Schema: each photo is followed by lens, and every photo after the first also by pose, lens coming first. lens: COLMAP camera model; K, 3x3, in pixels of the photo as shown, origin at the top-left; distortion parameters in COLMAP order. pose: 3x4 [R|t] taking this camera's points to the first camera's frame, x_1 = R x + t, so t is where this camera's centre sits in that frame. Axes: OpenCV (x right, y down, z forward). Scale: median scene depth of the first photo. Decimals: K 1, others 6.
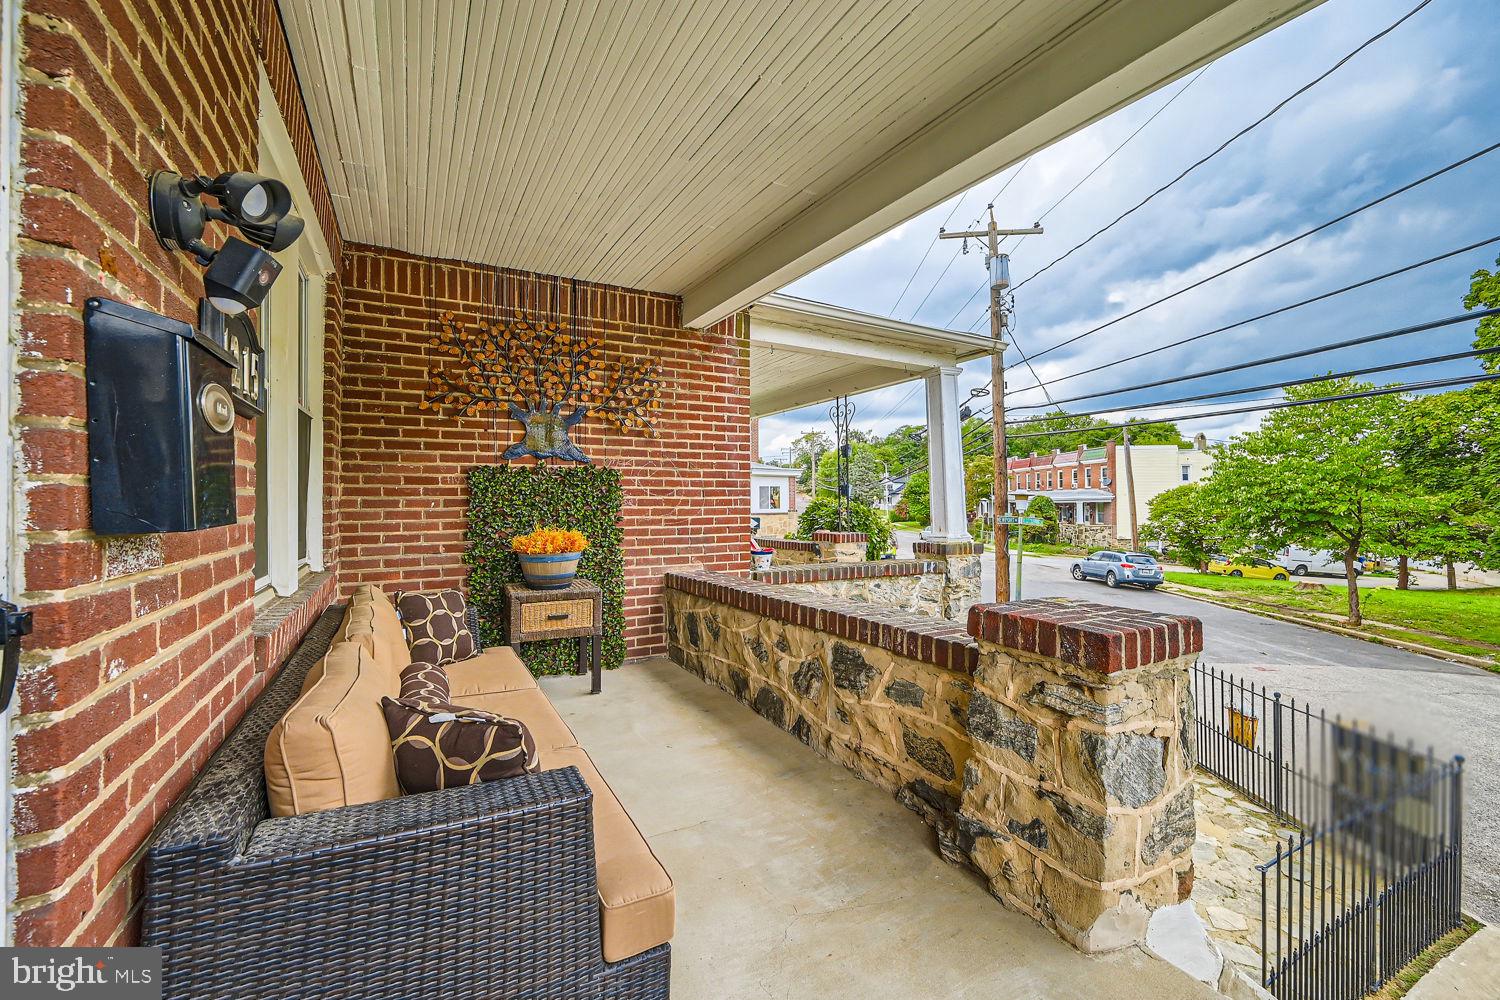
lens RADIAL K [[608.4, 0, 748.5], [0, 608.4, 496.5], [0, 0, 1]] dist [-0.000625, 0.000553]
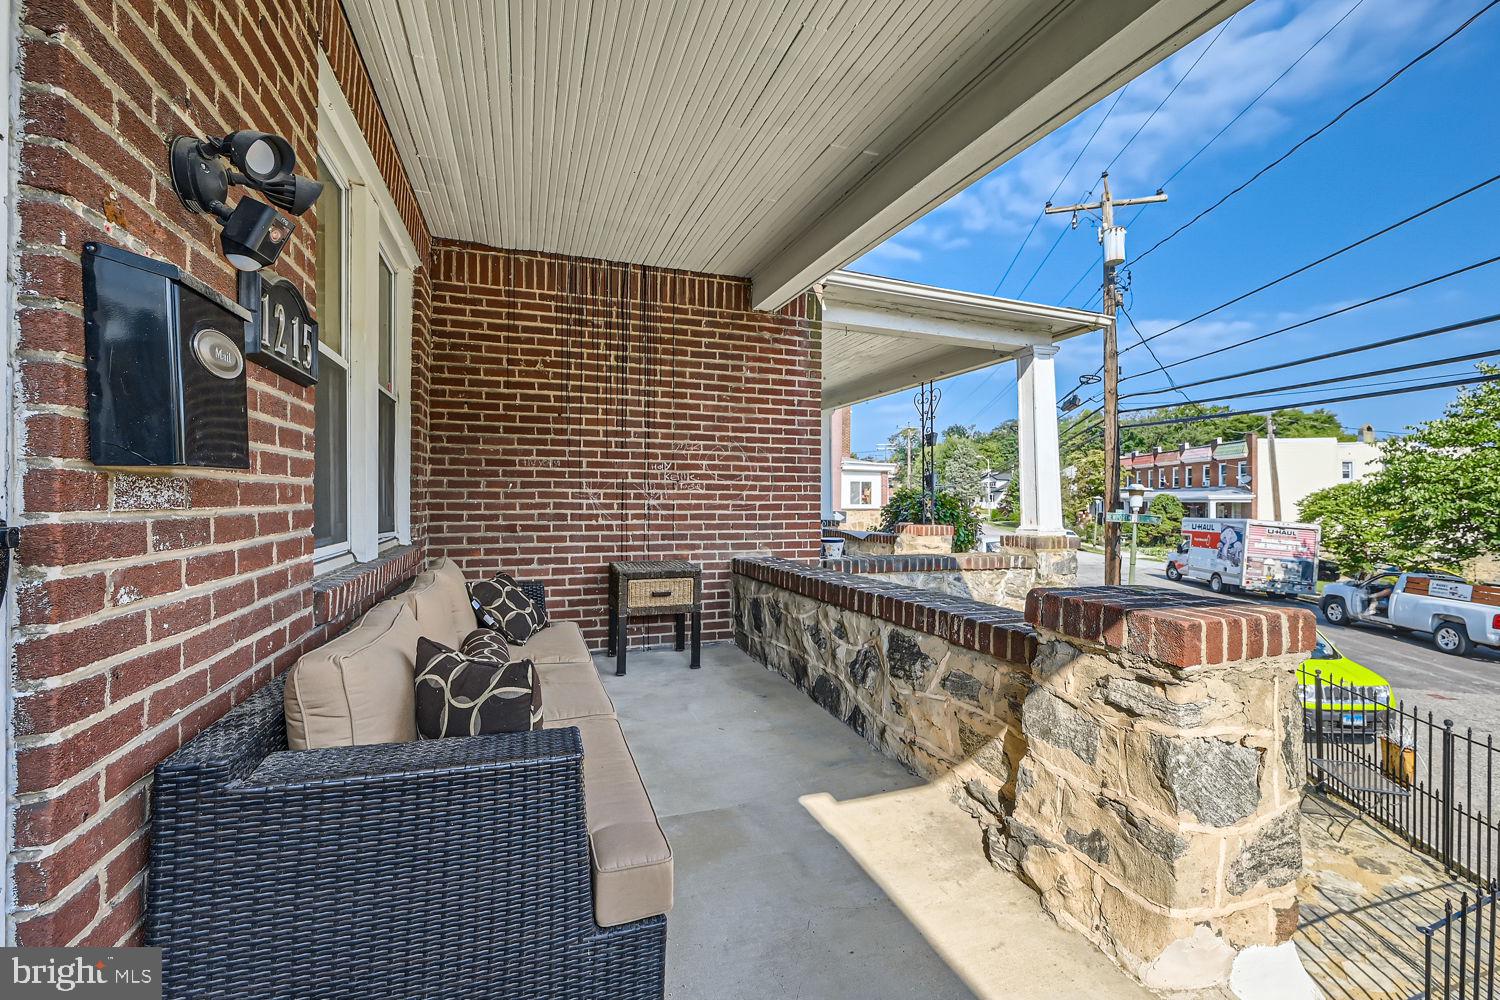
lens RADIAL K [[608.4, 0, 748.5], [0, 608.4, 499.3], [0, 0, 1]] dist [-0.000625, 0.000553]
pose [[0.987812, 0.010797, -0.155280, 0.096160], [-0.009270, 0.999901, 0.010557, 0.041886], [0.155378, -0.008989, 0.987814, 0.049702]]
